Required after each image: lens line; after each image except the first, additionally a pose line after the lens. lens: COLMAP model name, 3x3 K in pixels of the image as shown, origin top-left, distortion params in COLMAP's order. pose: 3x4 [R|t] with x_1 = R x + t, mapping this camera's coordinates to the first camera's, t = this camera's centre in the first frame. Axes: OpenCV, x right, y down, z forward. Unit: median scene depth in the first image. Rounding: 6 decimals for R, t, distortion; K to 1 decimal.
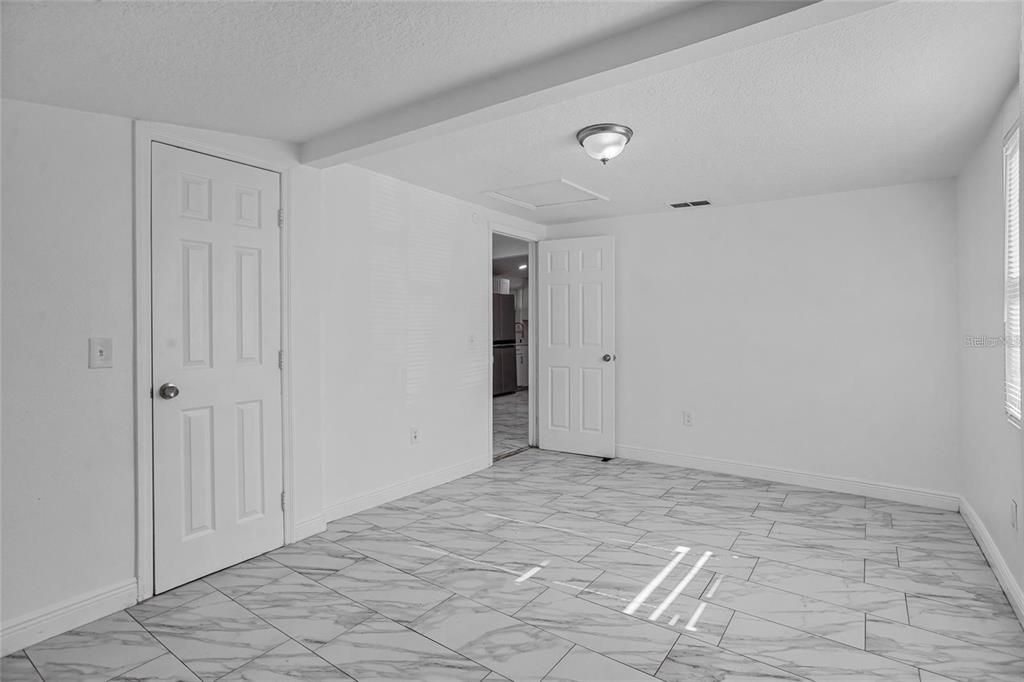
lens RADIAL K [[506.5, 0, 512.0], [0, 506.5, 341.0], [0, 0, 1]] dist [-0.114531, 0.000151]
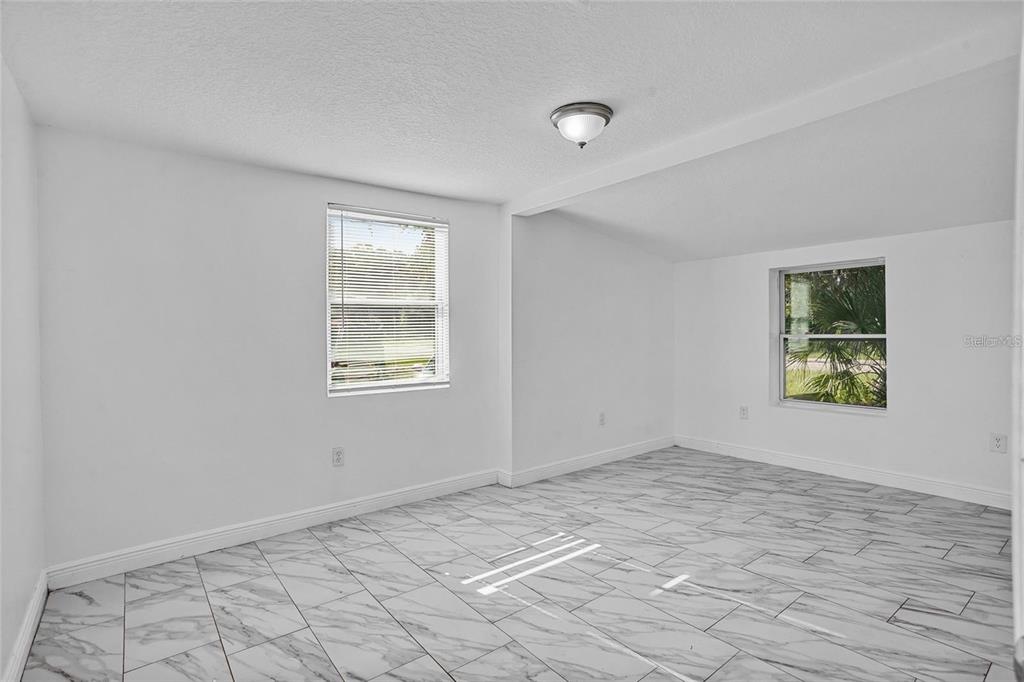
lens RADIAL K [[503.5, 0, 511.6], [0, 503.5, 333.9], [0, 0, 1]] dist [-0.054424, 0.034398]
pose [[-0.956900, 0.012174, 0.290162, 0.049431], [0.021183, 0.999385, 0.027929, -0.058103], [-0.289644, 0.032872, -0.956570, 2.041125]]
